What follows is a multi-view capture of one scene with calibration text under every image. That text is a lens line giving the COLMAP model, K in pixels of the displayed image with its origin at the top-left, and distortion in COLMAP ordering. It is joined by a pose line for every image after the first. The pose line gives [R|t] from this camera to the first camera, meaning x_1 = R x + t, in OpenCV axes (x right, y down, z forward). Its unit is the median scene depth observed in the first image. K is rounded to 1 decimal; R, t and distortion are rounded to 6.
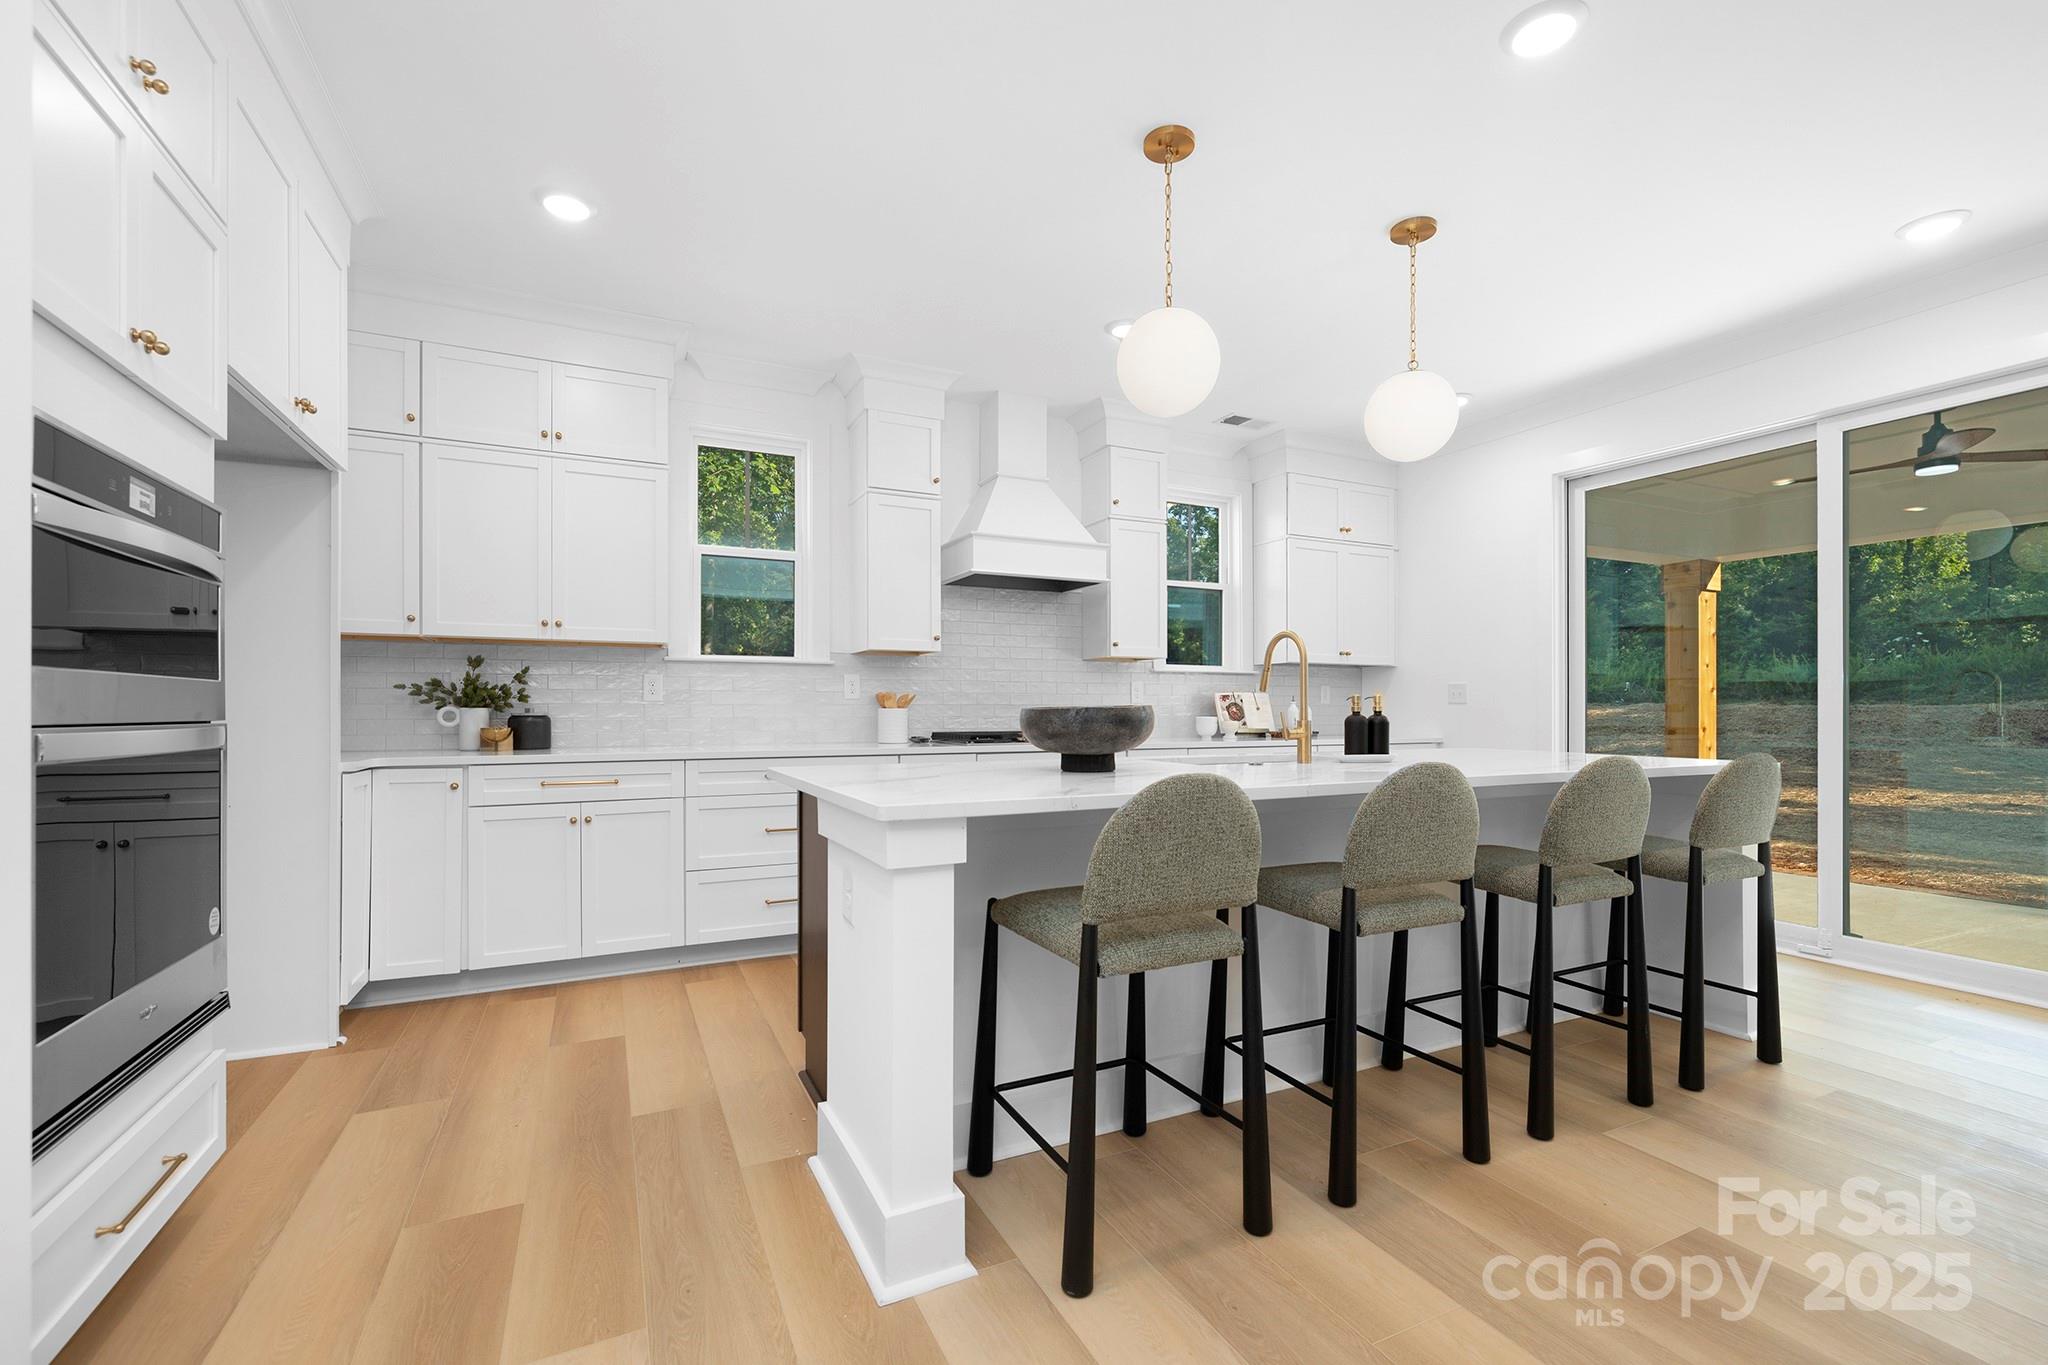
lens RADIAL K [[881.7, 0, 1027.2], [0, 881.7, 708.7], [0, 0, 1]] dist [0.000348, 0.000068]
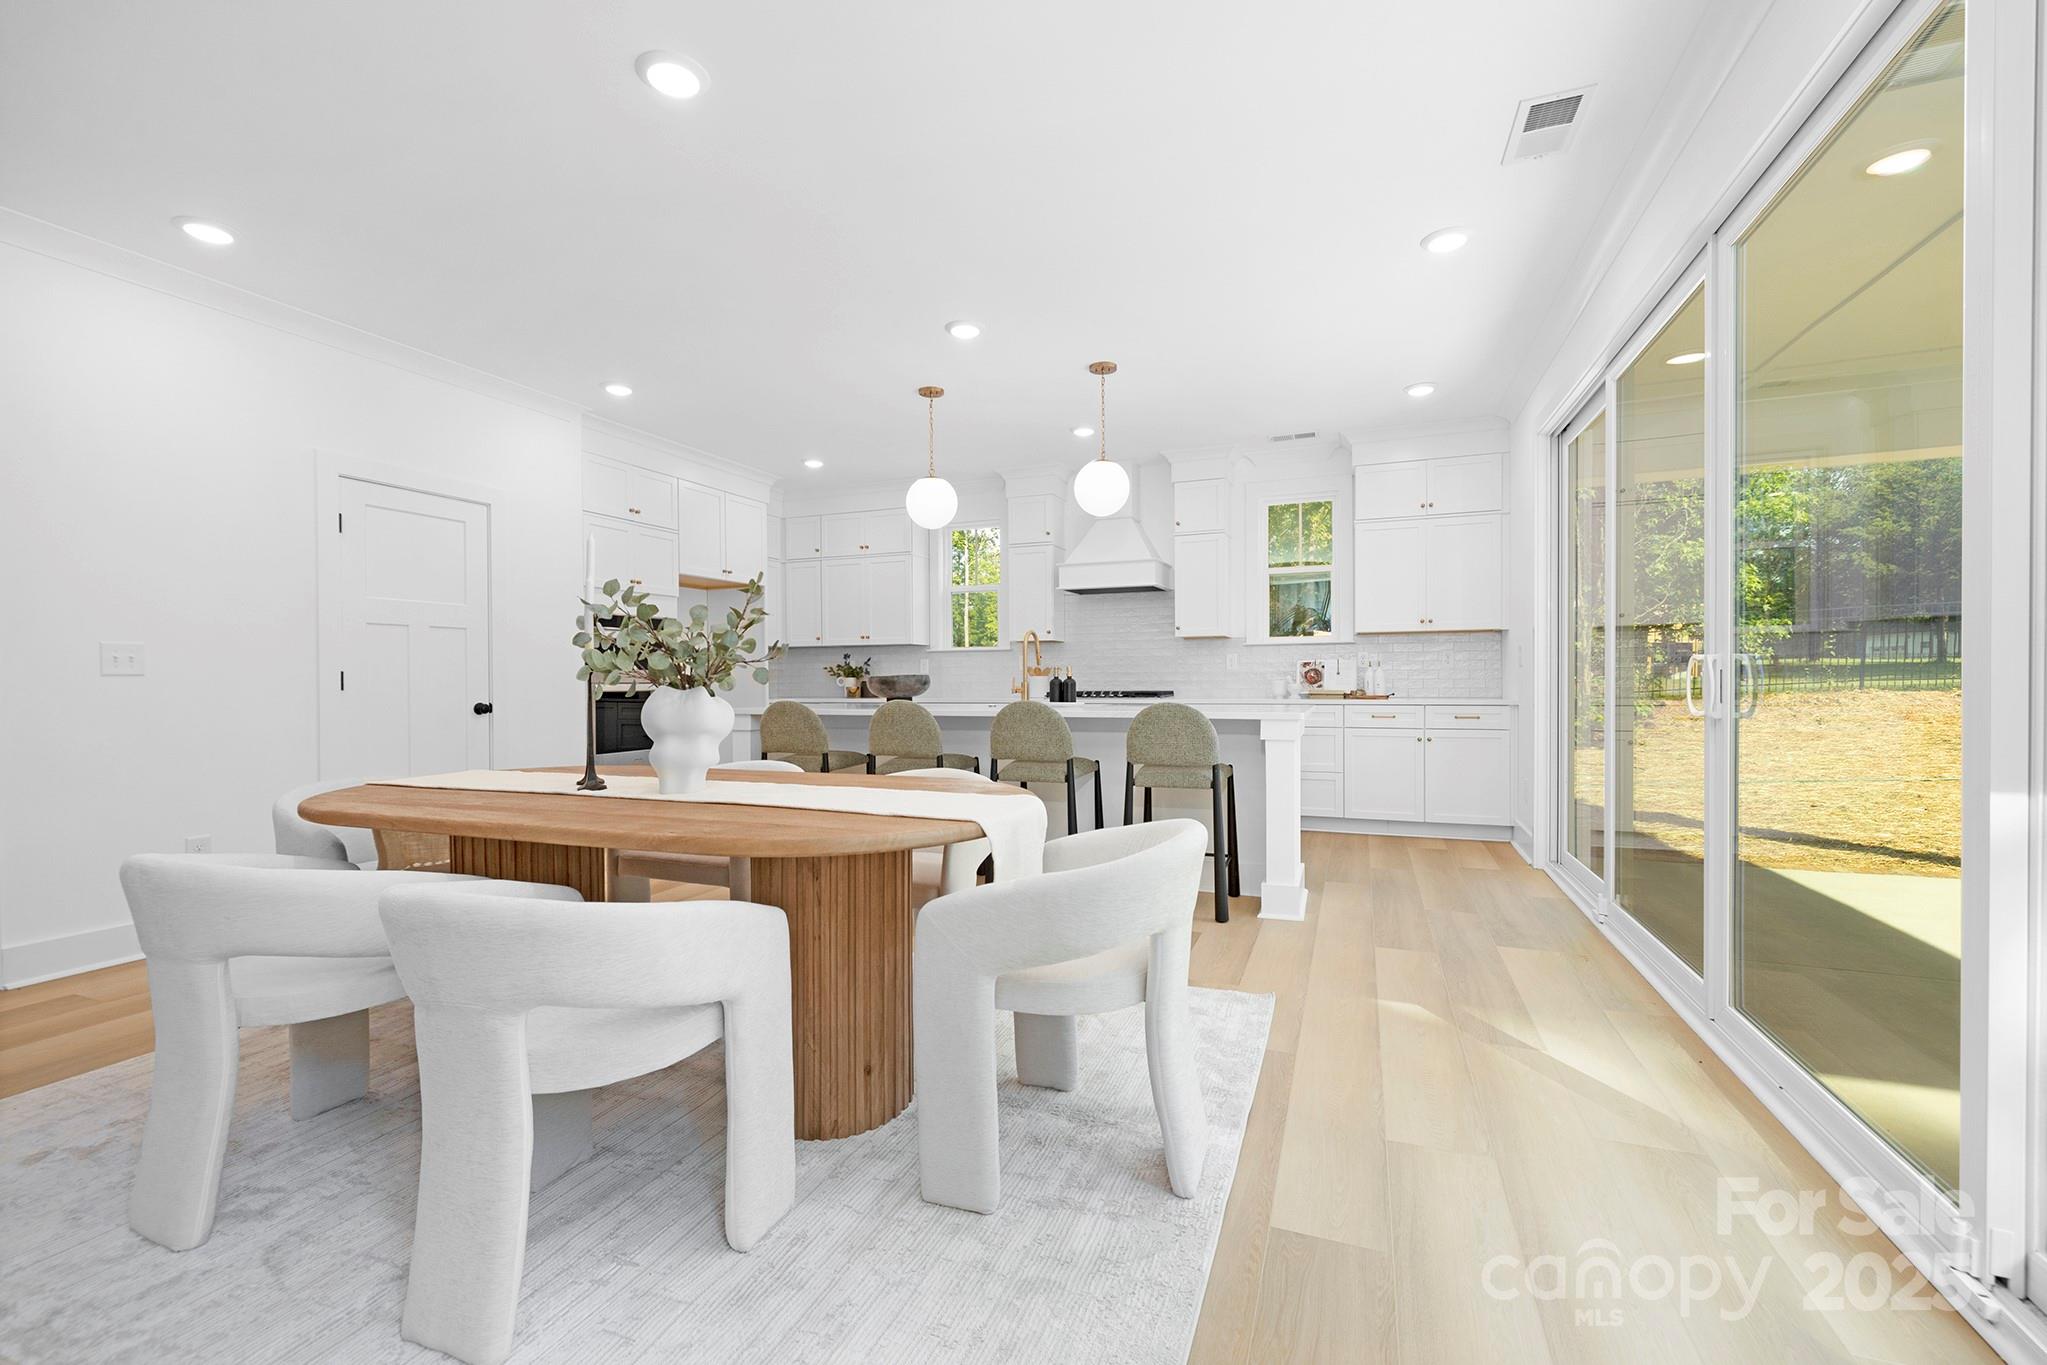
lens RADIAL K [[857.4, 0, 1023.5], [0, 857.4, 682.5], [0, 0, 1]] dist [-0.000195, -0.000044]
pose [[0.679825, -0.004236, -0.733362, 1.170423], [0.006893, 0.999976, 0.000614, 0.012198], [0.733342, -0.005473, 0.679838, -0.104262]]
